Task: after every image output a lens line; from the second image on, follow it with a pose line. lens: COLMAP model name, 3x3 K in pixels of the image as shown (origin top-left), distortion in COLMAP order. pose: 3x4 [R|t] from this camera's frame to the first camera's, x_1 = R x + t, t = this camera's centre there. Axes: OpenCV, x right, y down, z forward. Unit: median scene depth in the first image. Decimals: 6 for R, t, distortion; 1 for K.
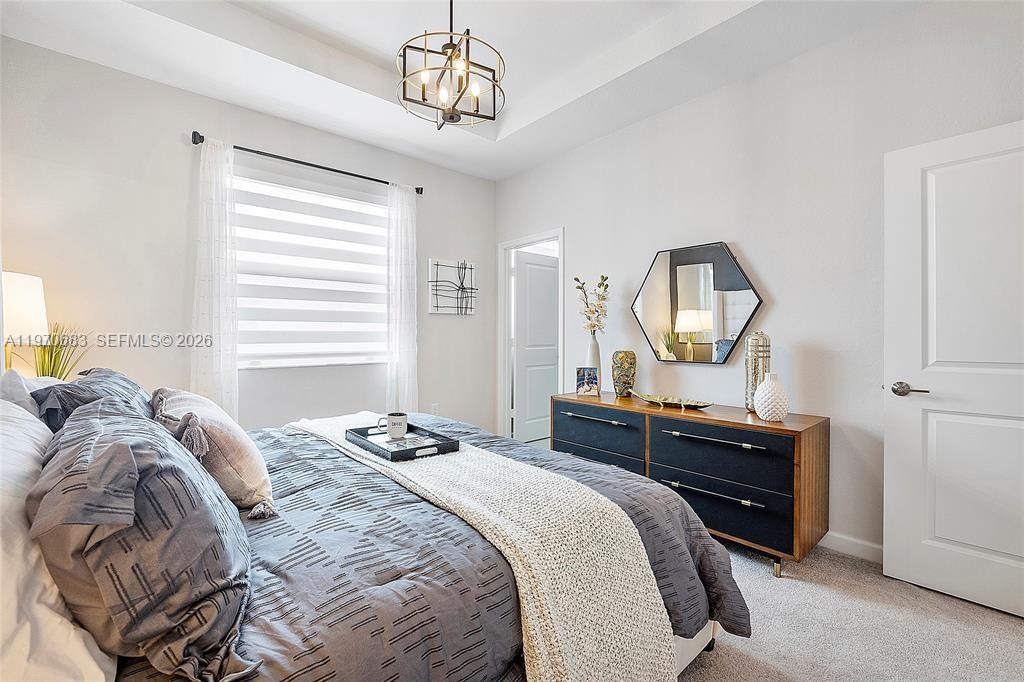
lens RADIAL K [[433.2, 0, 511.2], [0, 433.2, 337.2], [0, 0, 1]] dist [-0.009761, -0.000228]
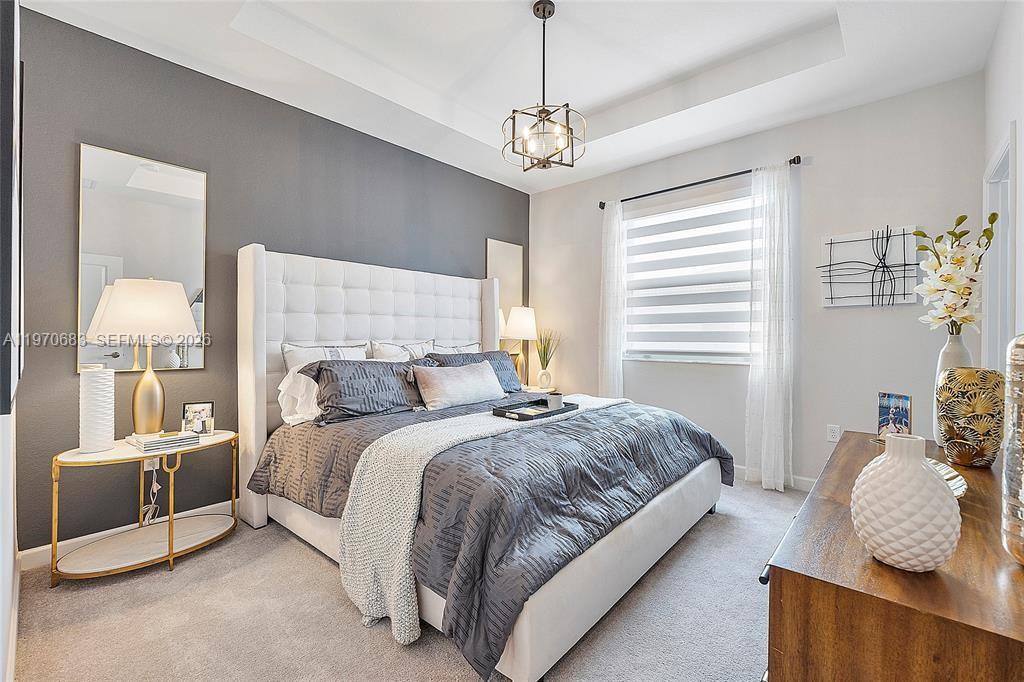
lens RADIAL K [[433.2, 0, 511.2], [0, 433.2, 337.2], [0, 0, 1]] dist [-0.009761, -0.000228]
pose [[0.123450, 0.006153, -0.992332, 0.565977], [-0.004416, 0.999974, 0.005651, -0.003027], [0.992341, 0.003685, 0.123474, 0.374215]]
